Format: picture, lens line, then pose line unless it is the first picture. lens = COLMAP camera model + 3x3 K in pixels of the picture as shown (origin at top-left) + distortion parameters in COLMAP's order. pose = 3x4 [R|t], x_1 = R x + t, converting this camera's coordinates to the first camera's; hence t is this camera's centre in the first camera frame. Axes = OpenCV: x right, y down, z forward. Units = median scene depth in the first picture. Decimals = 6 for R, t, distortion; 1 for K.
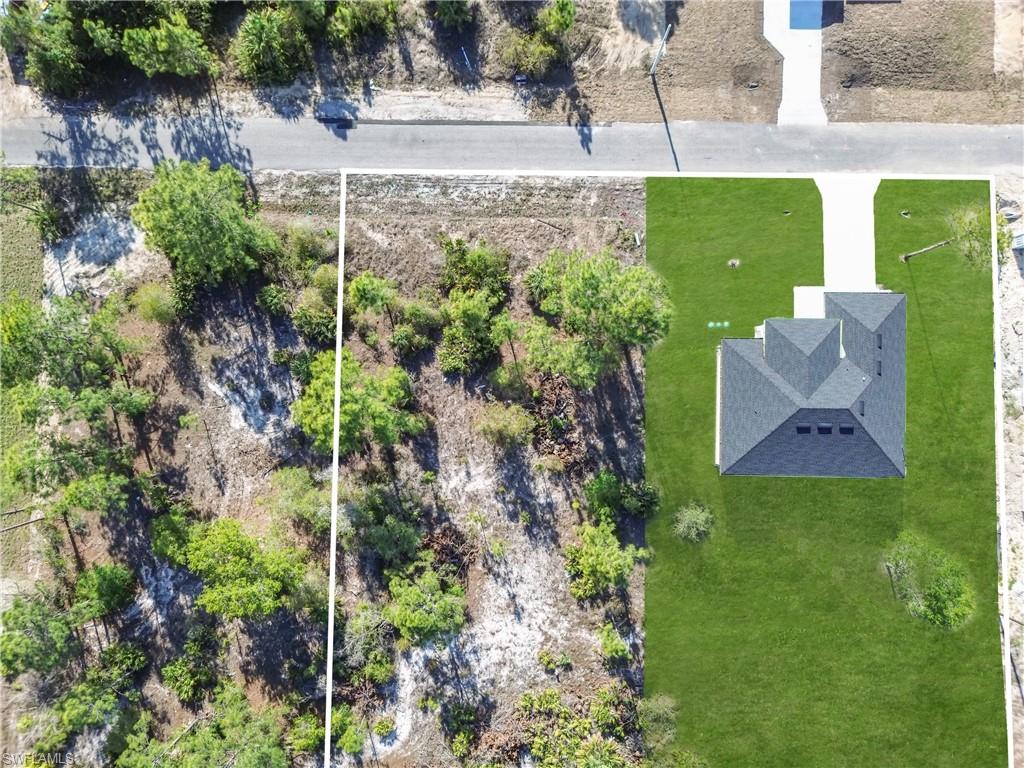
lens RADIAL K [[716.7, 0, 512.0], [0, 716.7, 384.0], [0, 0, 1]] dist [0.064757, -0.079025]
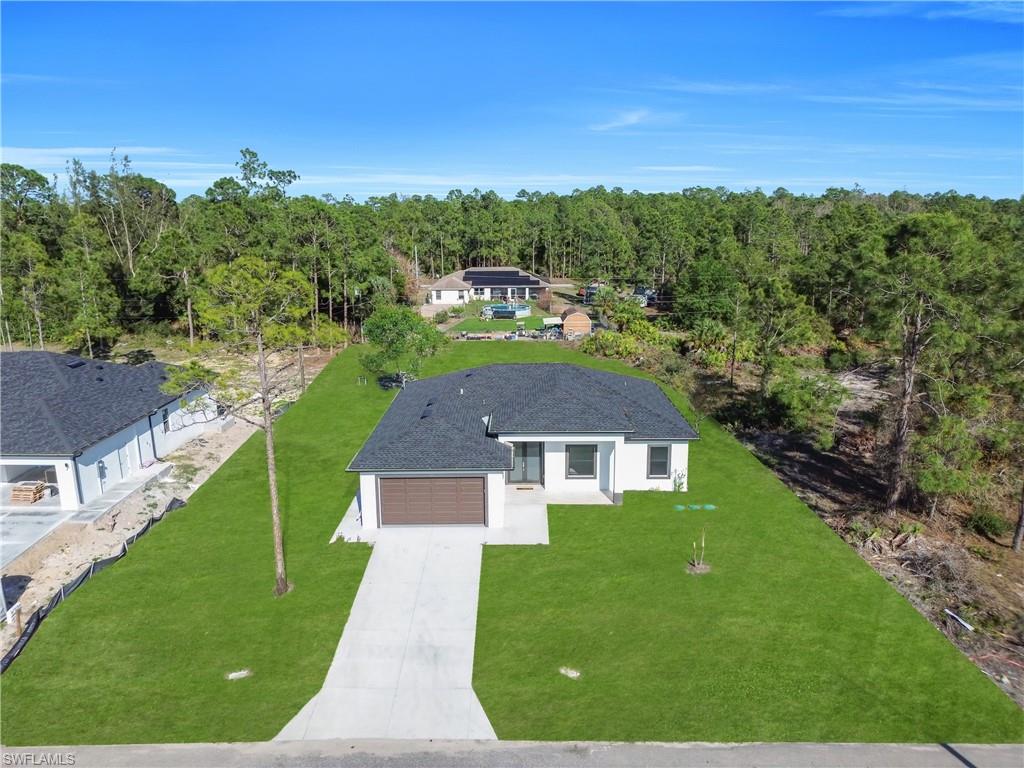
lens RADIAL K [[716.7, 0, 512.0], [0, 716.7, 384.0], [0, 0, 1]] dist [0.064757, -0.079025]
pose [[-0.999687, 0.024967, -0.001497, 0.405773], [-0.006739, -0.211235, 0.977412, -0.544667], [0.024087, 0.977116, 0.211337, 0.791514]]
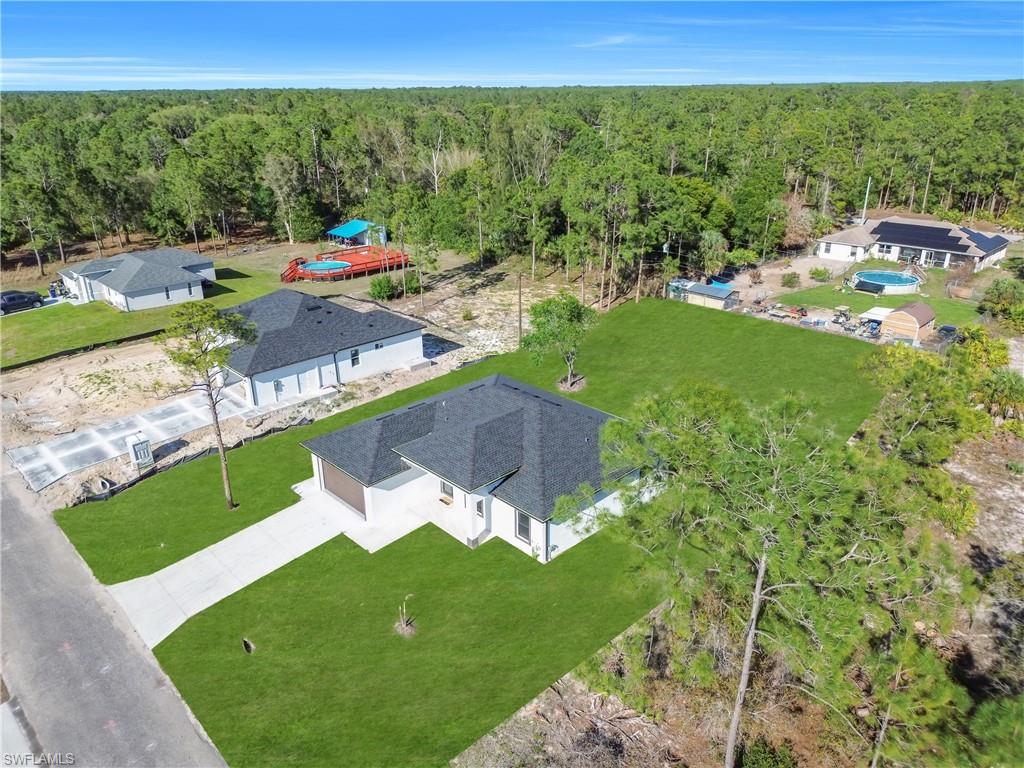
lens RADIAL K [[716.7, 0, 512.0], [0, 716.7, 384.0], [0, 0, 1]] dist [0.064757, -0.079025]
pose [[-0.706183, -0.247288, 0.663442, -0.025781], [0.707989, -0.256636, 0.657943, -0.385713], [0.007562, 0.934338, 0.356309, 0.664809]]
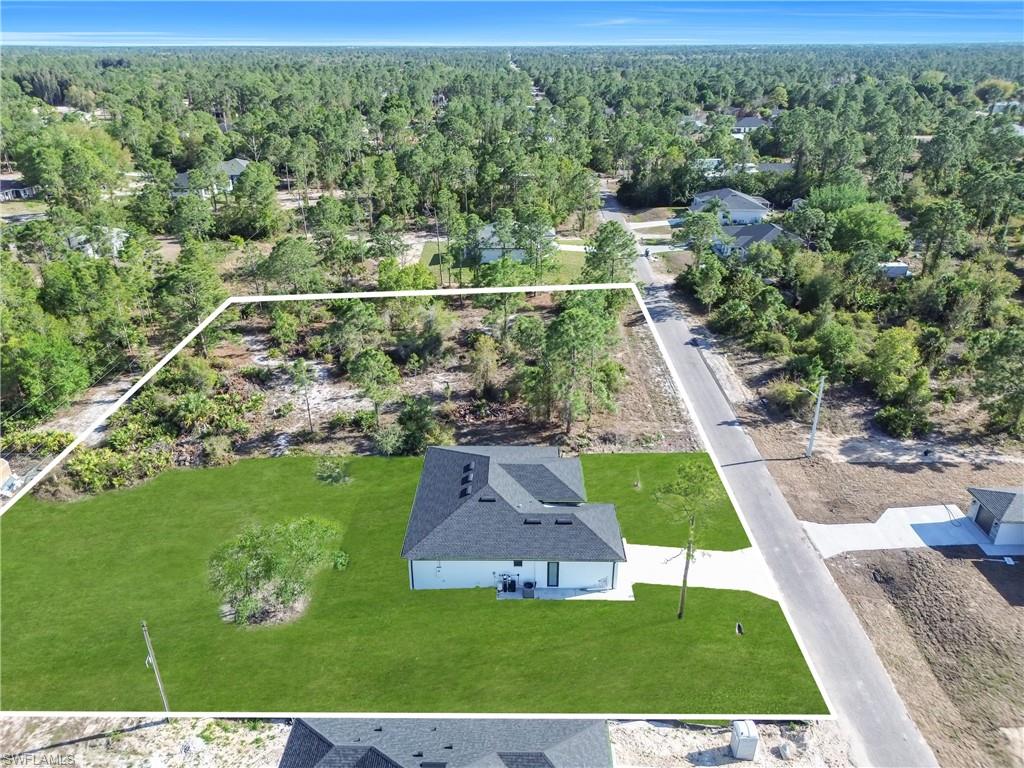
lens RADIAL K [[716.7, 0, 512.0], [0, 716.7, 384.0], [0, 0, 1]] dist [0.064757, -0.079025]
pose [[-0.001581, 0.441934, -0.897046, 1.108426], [-0.999795, 0.017410, 0.010339, -0.007796], [0.020187, 0.896878, 0.441816, 0.430320]]
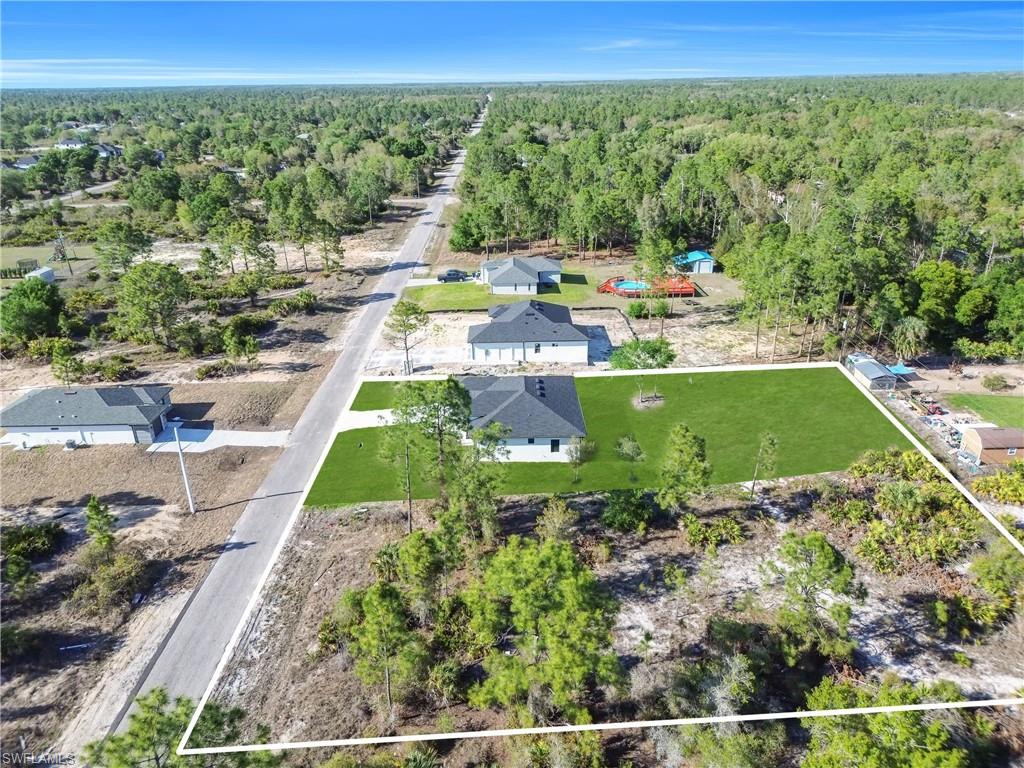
lens RADIAL K [[707.5, 0, 511.0], [0, 707.5, 403.5], [0, 0, 1]] dist [0.018169, -0.003149]
pose [[-0.022713, -0.395636, 0.918127, -0.656554], [0.999740, -0.006937, 0.021743, -0.017076], [-0.002233, 0.918381, 0.395690, 0.482897]]
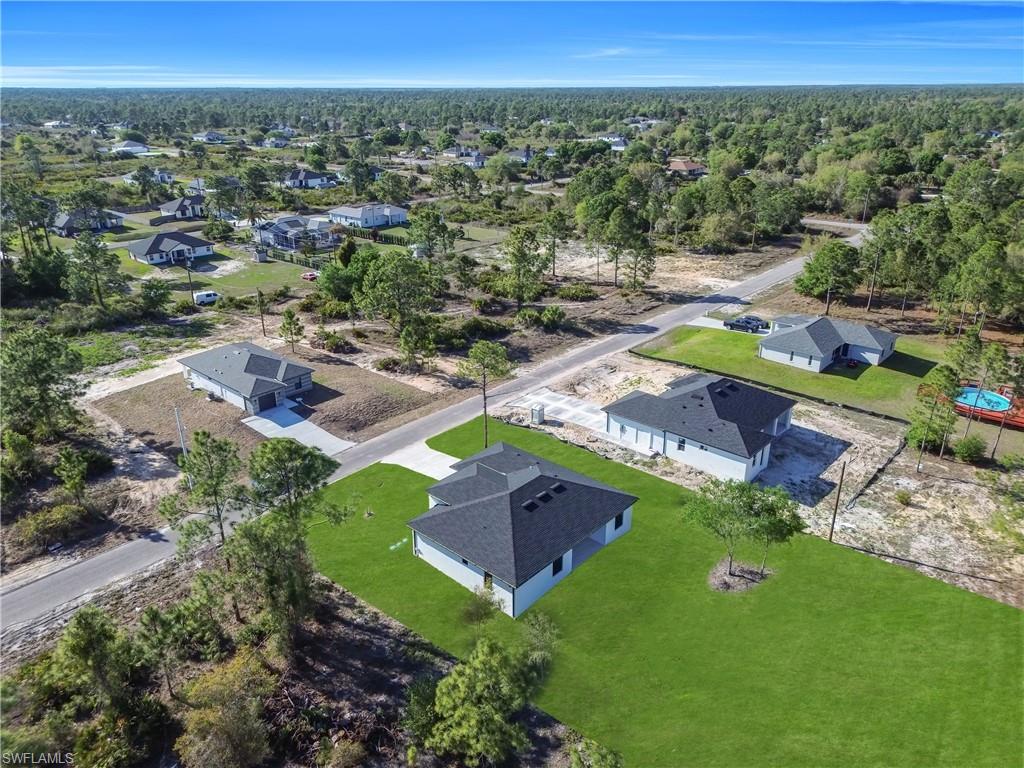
lens RADIAL K [[716.7, 0, 512.0], [0, 716.7, 384.0], [0, 0, 1]] dist [0.064757, -0.079025]
pose [[0.658385, -0.271443, 0.702032, -0.196010], [0.752377, 0.263855, -0.603580, 0.507079], [-0.021397, 0.925581, 0.377945, 0.460854]]
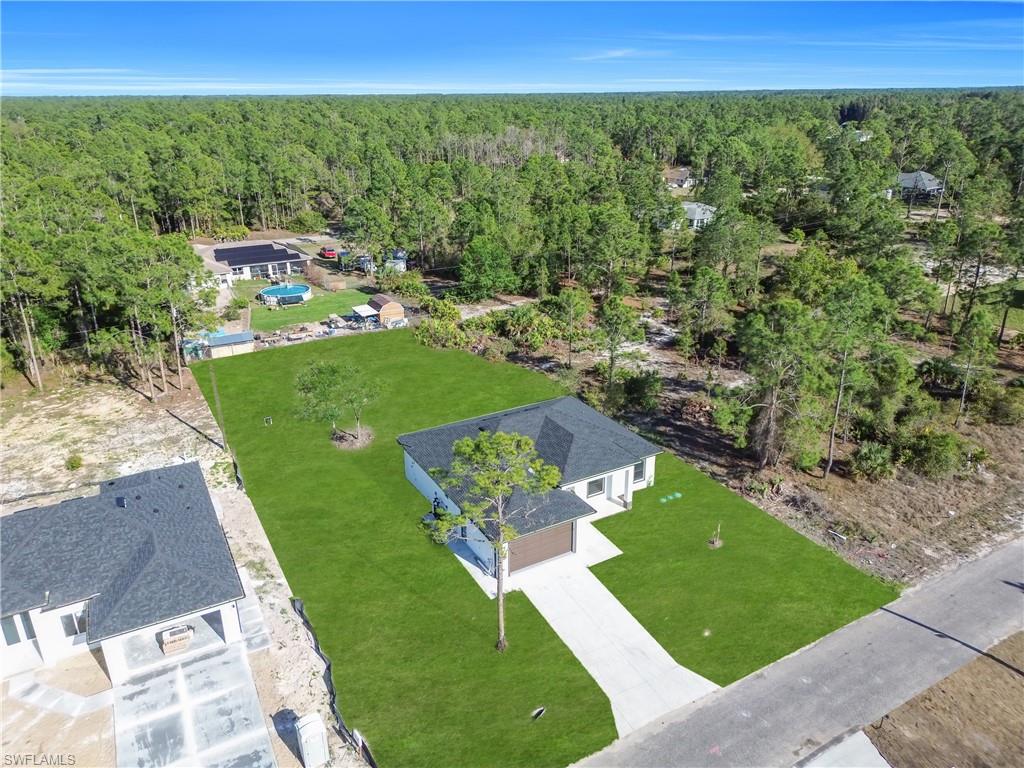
lens RADIAL K [[716.7, 0, 512.0], [0, 716.7, 384.0], [0, 0, 1]] dist [0.064757, -0.079025]
pose [[-0.864022, 0.208079, -0.458443, 0.745057], [-0.502500, -0.300389, 0.810716, -0.571579], [0.030982, 0.930843, 0.364103, 0.591901]]
